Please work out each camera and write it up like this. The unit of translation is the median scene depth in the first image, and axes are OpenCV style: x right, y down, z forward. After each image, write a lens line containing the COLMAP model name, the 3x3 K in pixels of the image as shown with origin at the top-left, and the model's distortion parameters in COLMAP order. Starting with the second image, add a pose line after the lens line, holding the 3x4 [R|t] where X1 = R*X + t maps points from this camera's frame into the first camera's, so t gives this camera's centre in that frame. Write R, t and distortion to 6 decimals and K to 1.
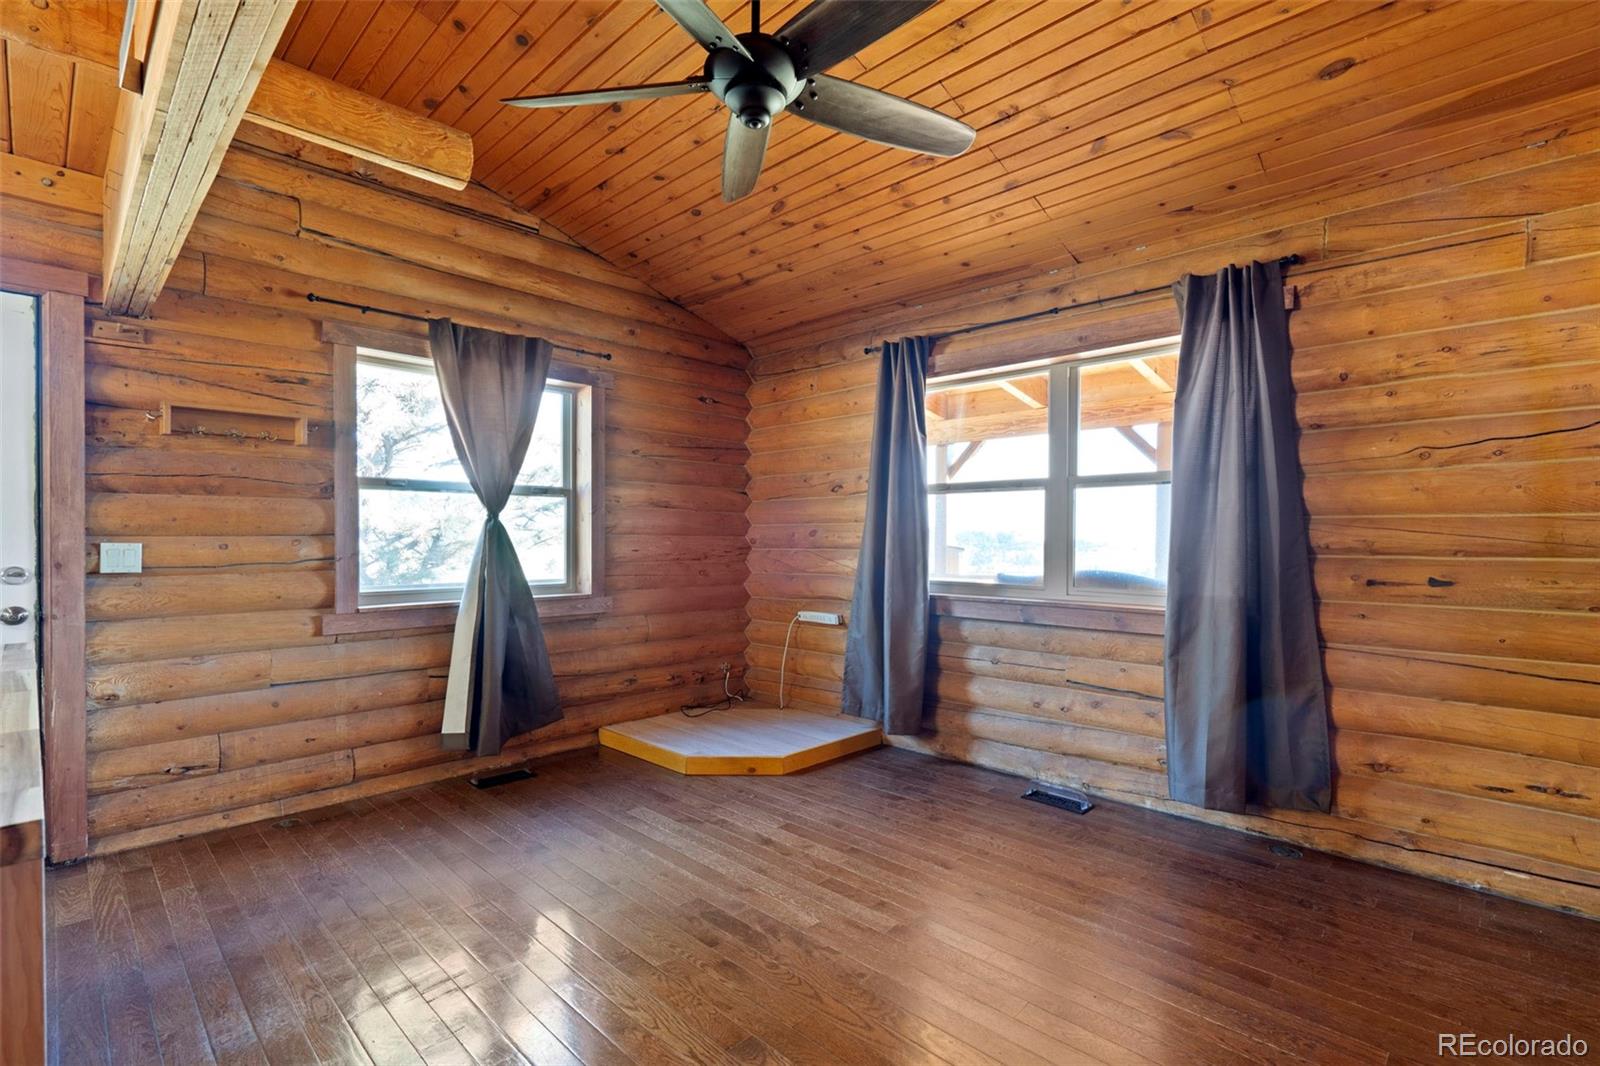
lens RADIAL K [[729.5, 0, 784.6], [0, 729.5, 546.6], [0, 0, 1]] dist [-0.006571, 0.002242]
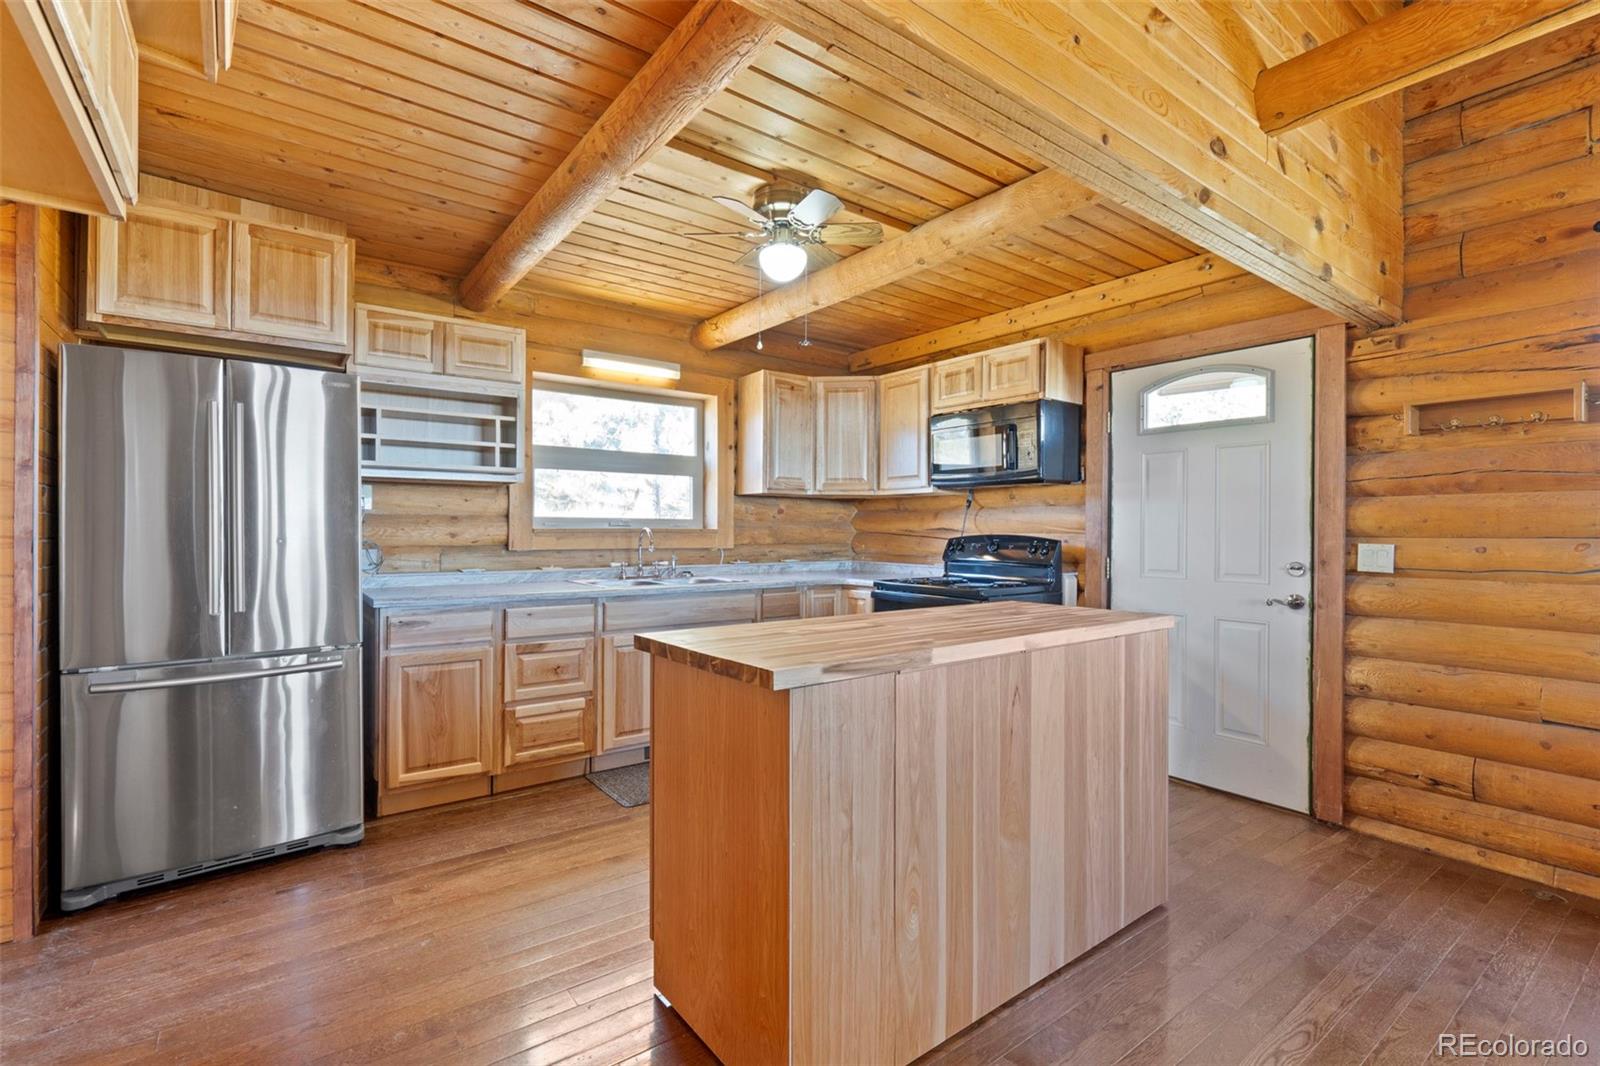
lens RADIAL K [[729.5, 0, 796.2], [0, 729.5, 527.2], [0, 0, 1]] dist [-0.006571, 0.002242]
pose [[-0.148192, -0.004865, -0.988947, 0.252446], [-0.016585, 0.999859, -0.002434, -0.012365], [0.988819, 0.016041, -0.148252, 0.315281]]
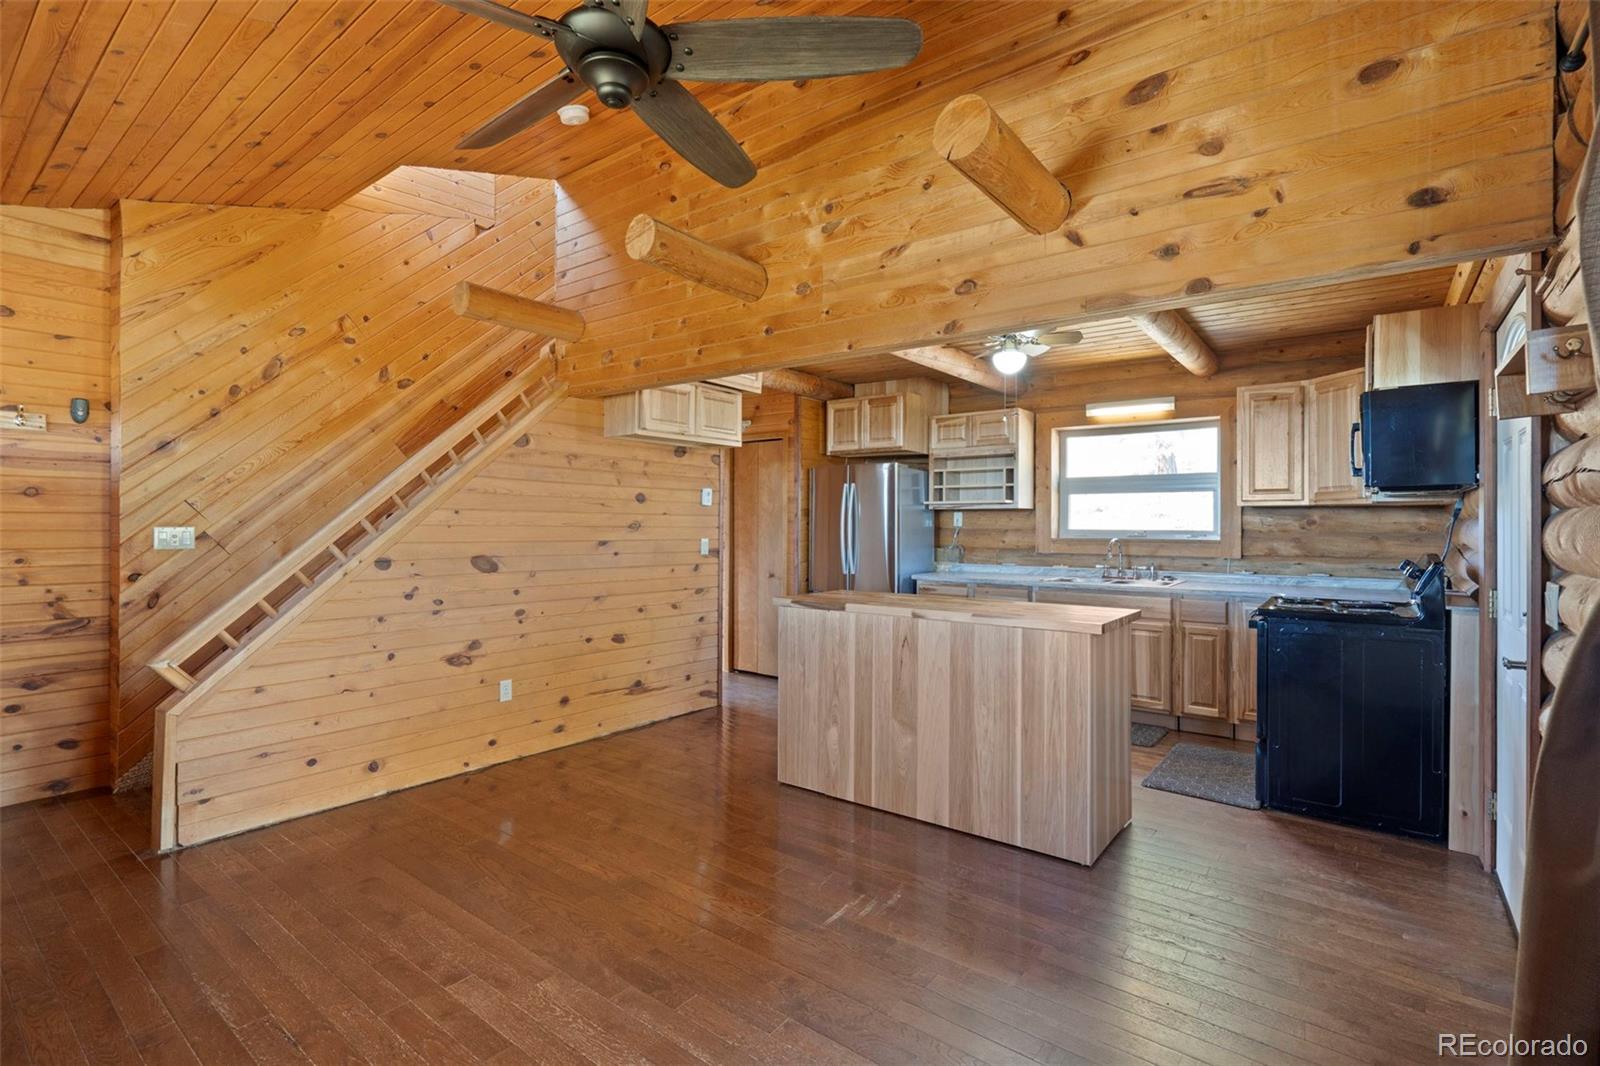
lens RADIAL K [[729.5, 0, 799.6], [0, 729.5, 521.8], [0, 0, 1]] dist [-0.006571, 0.002242]
pose [[-0.992370, -0.004521, -0.123210, -0.128789], [-0.005501, 0.999956, 0.007620, -0.061937], [0.123170, 0.008240, -0.992351, 1.545576]]
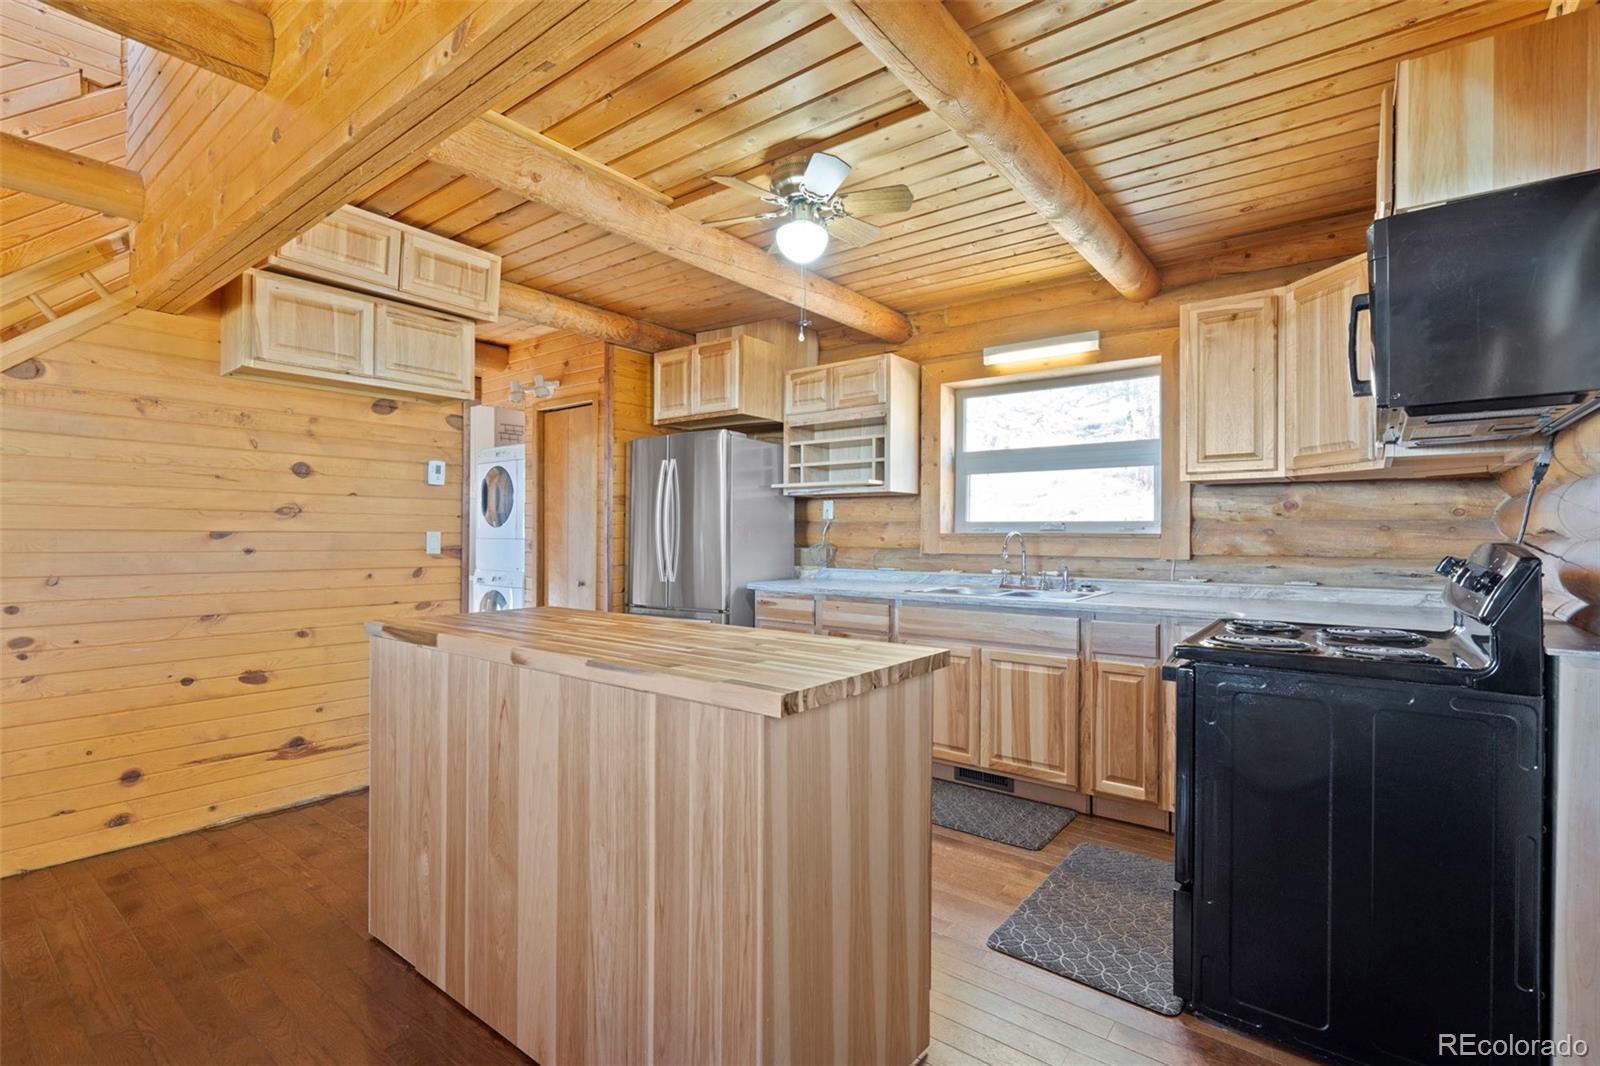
lens RADIAL K [[729.5, 0, 794.2], [0, 729.5, 532.6], [0, 0, 1]] dist [-0.006571, 0.002242]
pose [[-0.992818, -0.004542, -0.119547, -0.607660], [-0.005834, 0.999928, 0.010459, -0.019610], [0.119491, 0.011081, -0.992773, 1.055177]]
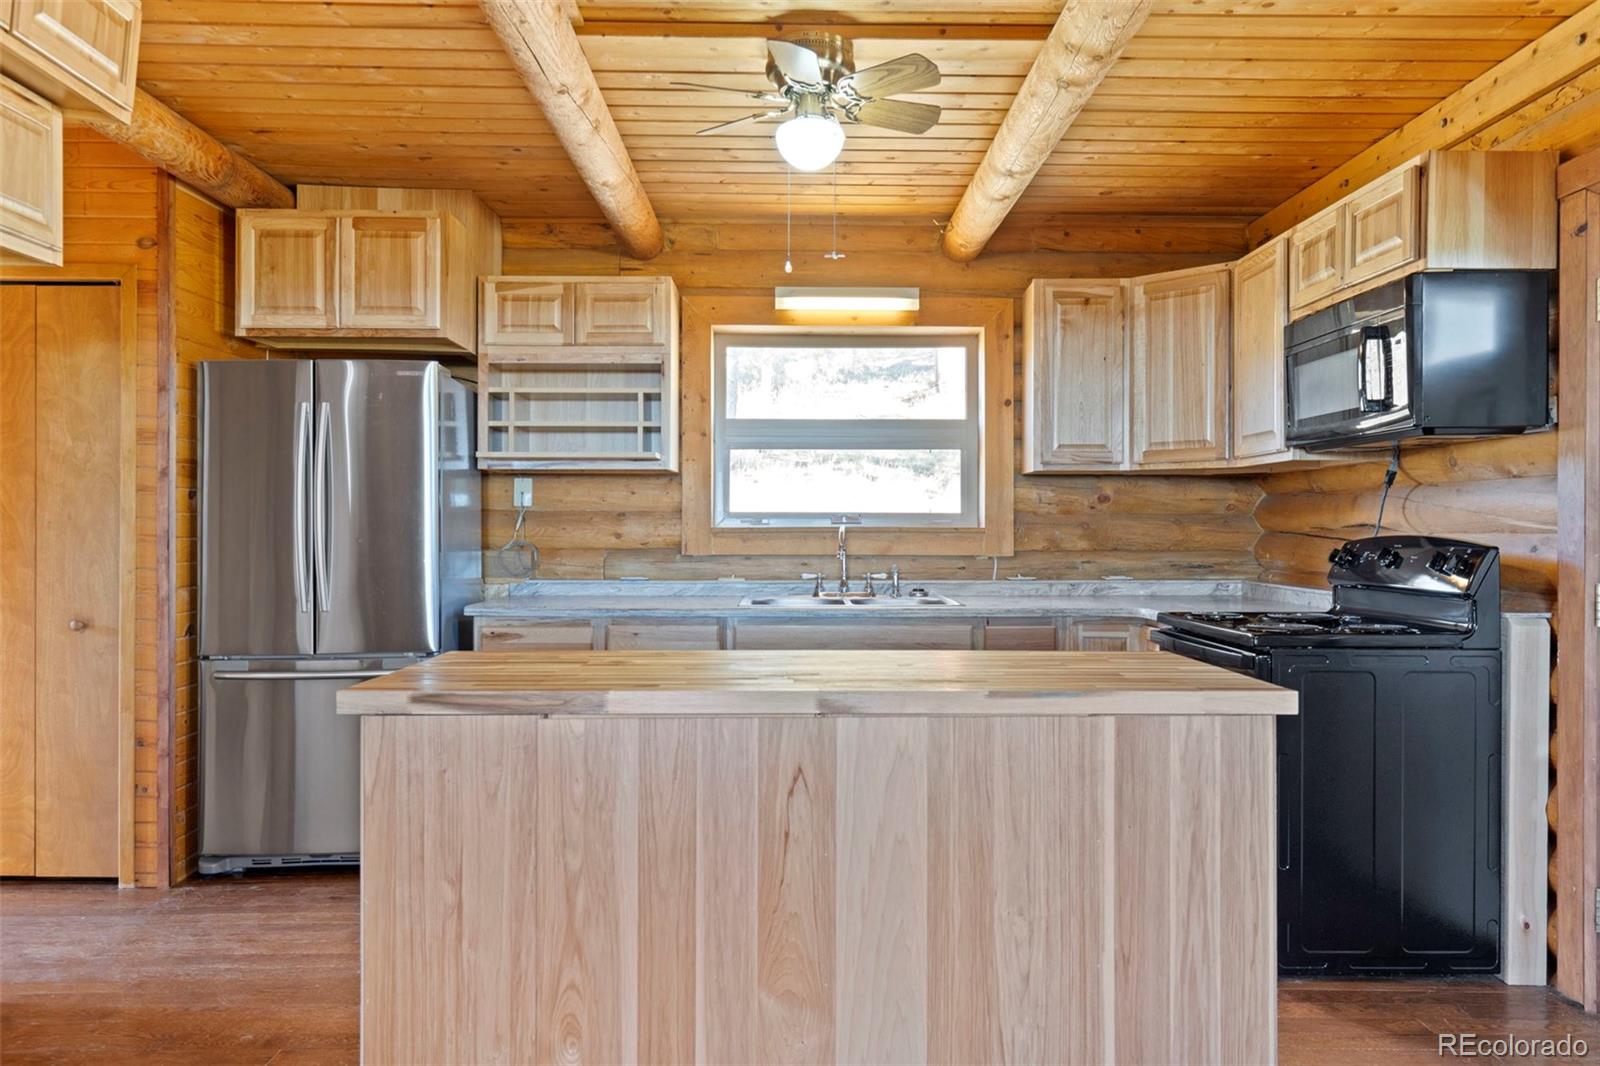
lens RADIAL K [[1114.9, 0, 793.2], [0, 1114.9, 527.1], [0, 0, 1]] dist [0.002214, 0.003537]
pose [[-0.704794, -0.002085, -0.709409, 0.034030], [-0.010610, 0.999915, 0.007602, -0.019018], [0.709332, 0.012884, -0.704757, 0.881582]]
